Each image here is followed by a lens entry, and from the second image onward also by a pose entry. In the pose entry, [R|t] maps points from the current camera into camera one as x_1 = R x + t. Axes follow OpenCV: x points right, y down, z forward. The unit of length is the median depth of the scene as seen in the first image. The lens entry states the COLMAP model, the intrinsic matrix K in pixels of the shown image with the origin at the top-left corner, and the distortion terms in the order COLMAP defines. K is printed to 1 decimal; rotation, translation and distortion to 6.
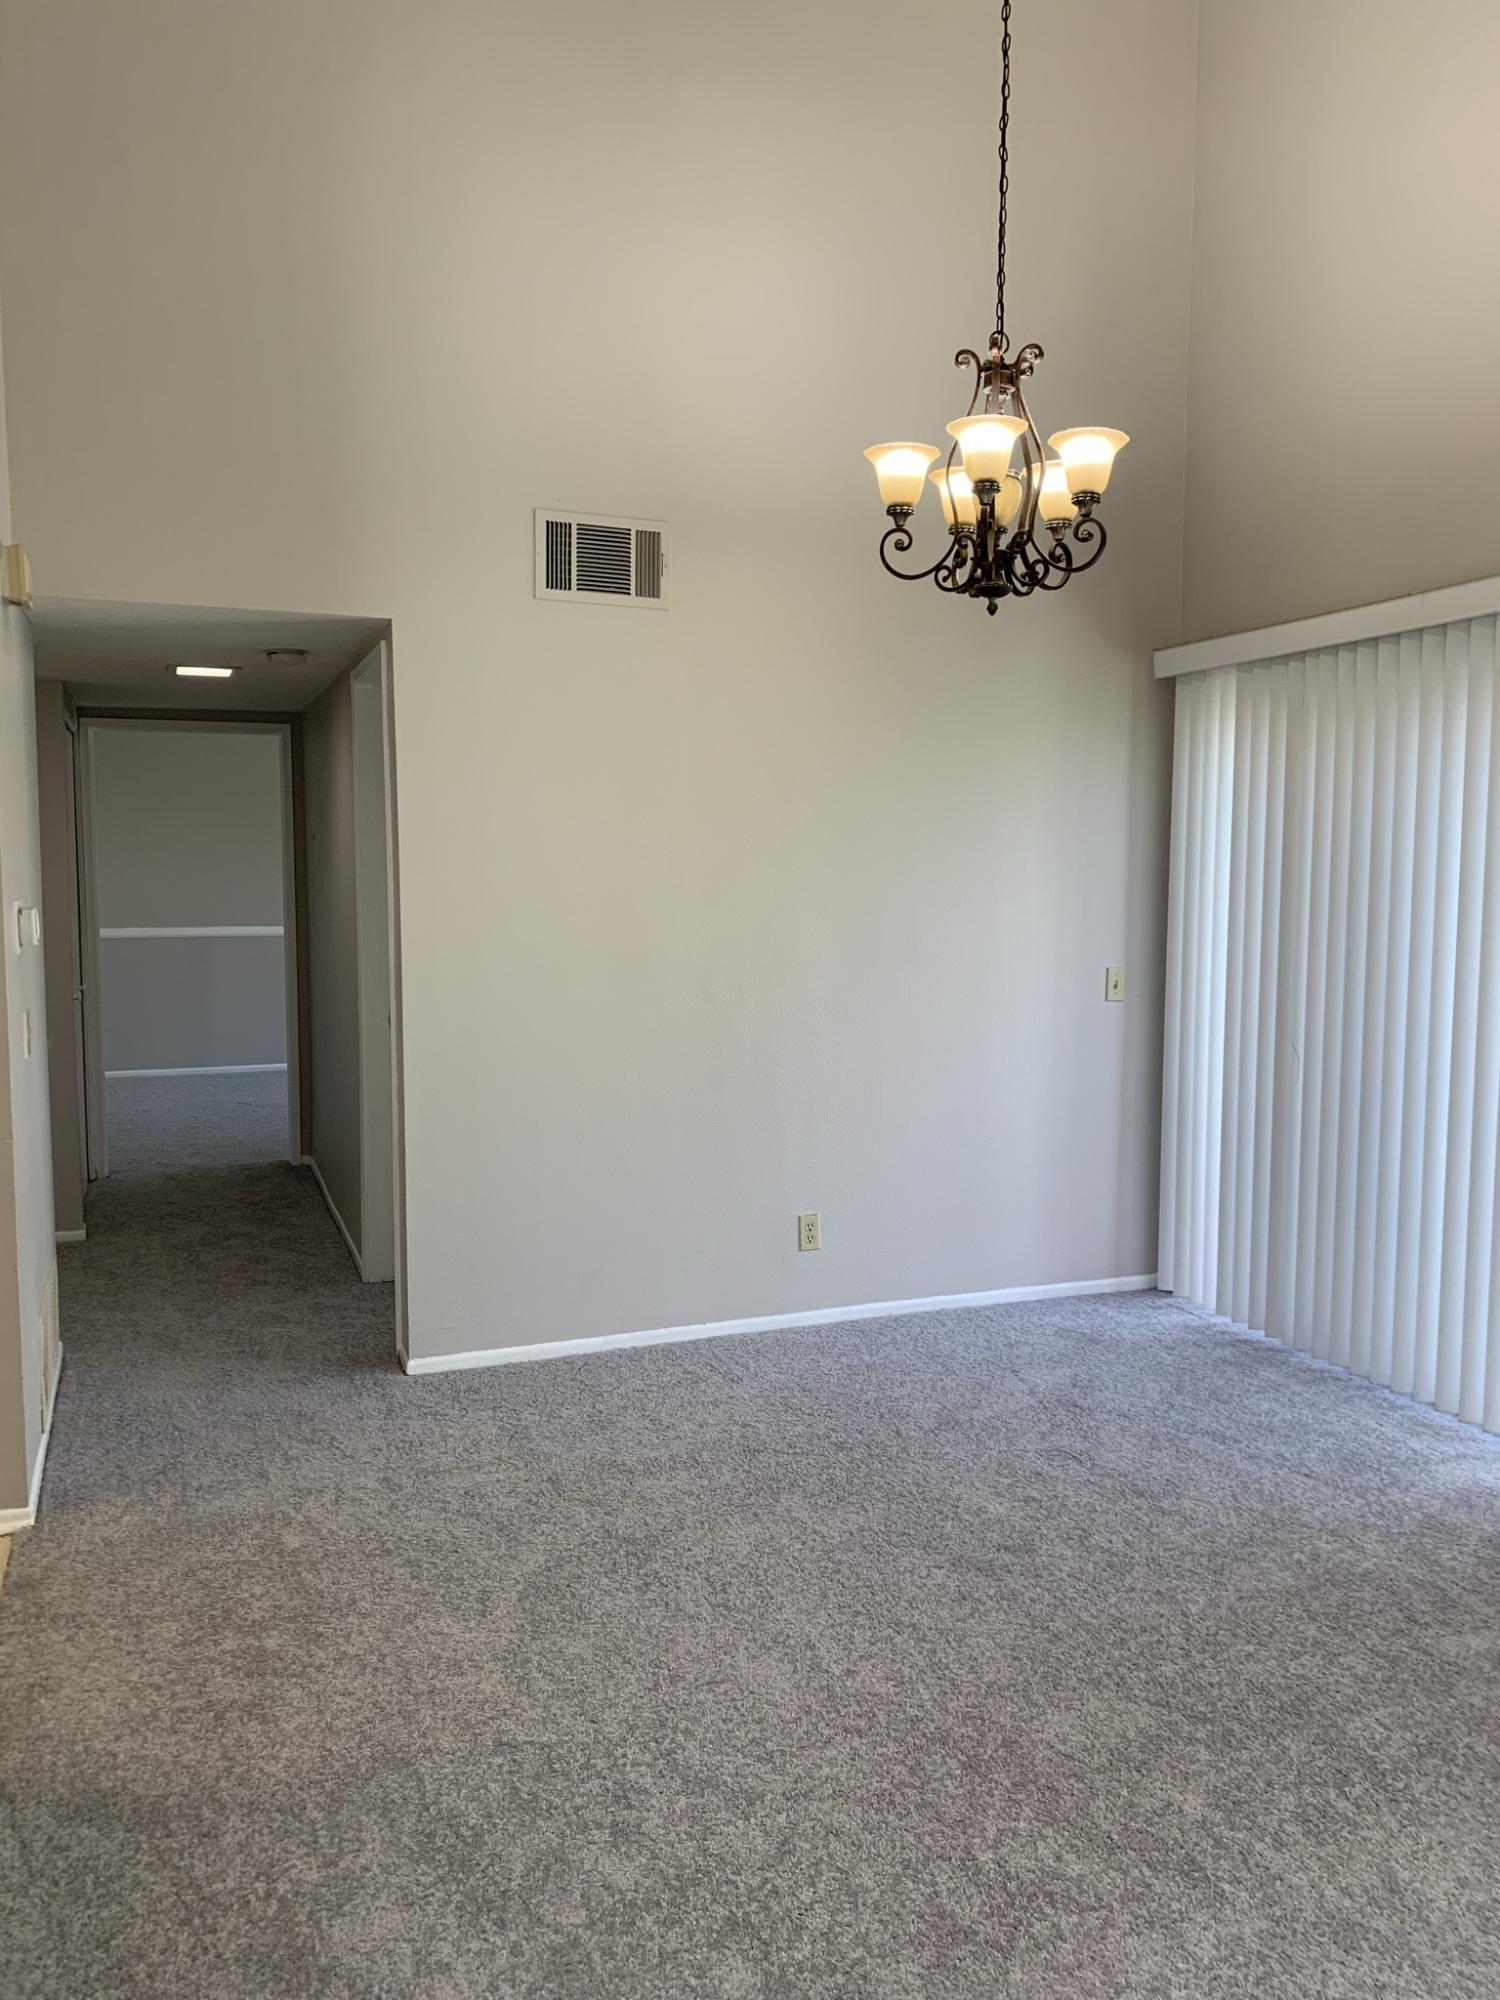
lens RADIAL K [[1530.0, 0, 764.4], [0, 1530.0, 1000.4], [0, 0, 1]] dist [0.009289, -0.004797]
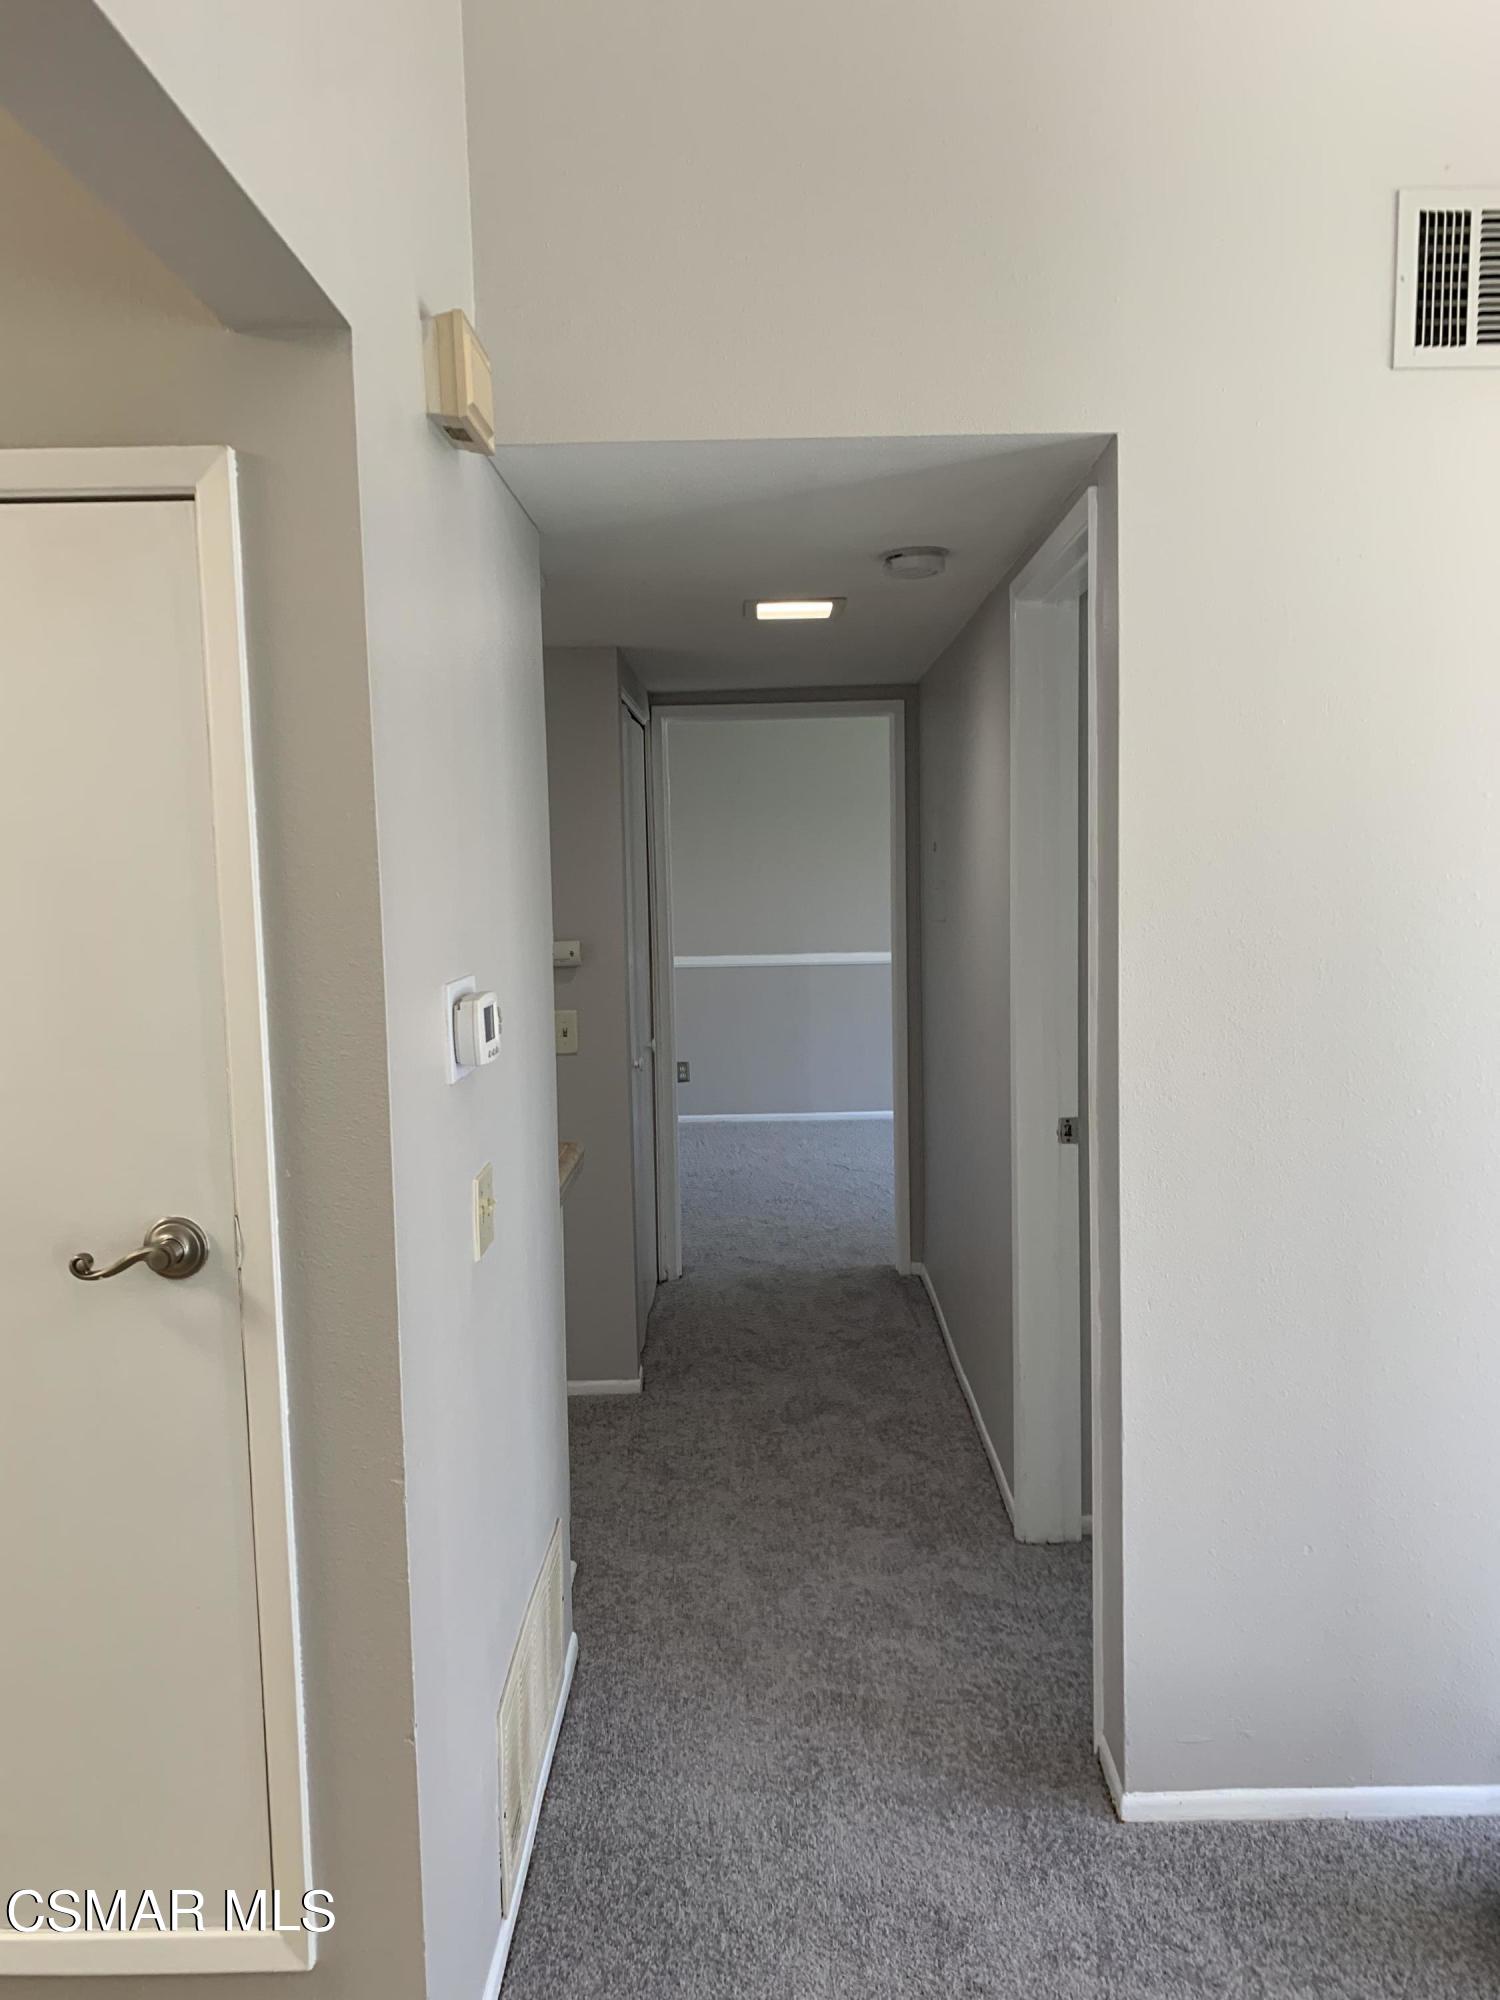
lens RADIAL K [[1524.8, 0, 752.4], [0, 1524.8, 1006.2], [0, 0, 1]] dist [0.028187, -0.029303]
pose [[0.926898, 0.009774, -0.375187, -0.126868], [-0.009455, 0.999952, 0.002691, -0.039886], [0.375195, 0.001053, 0.926945, 0.365592]]
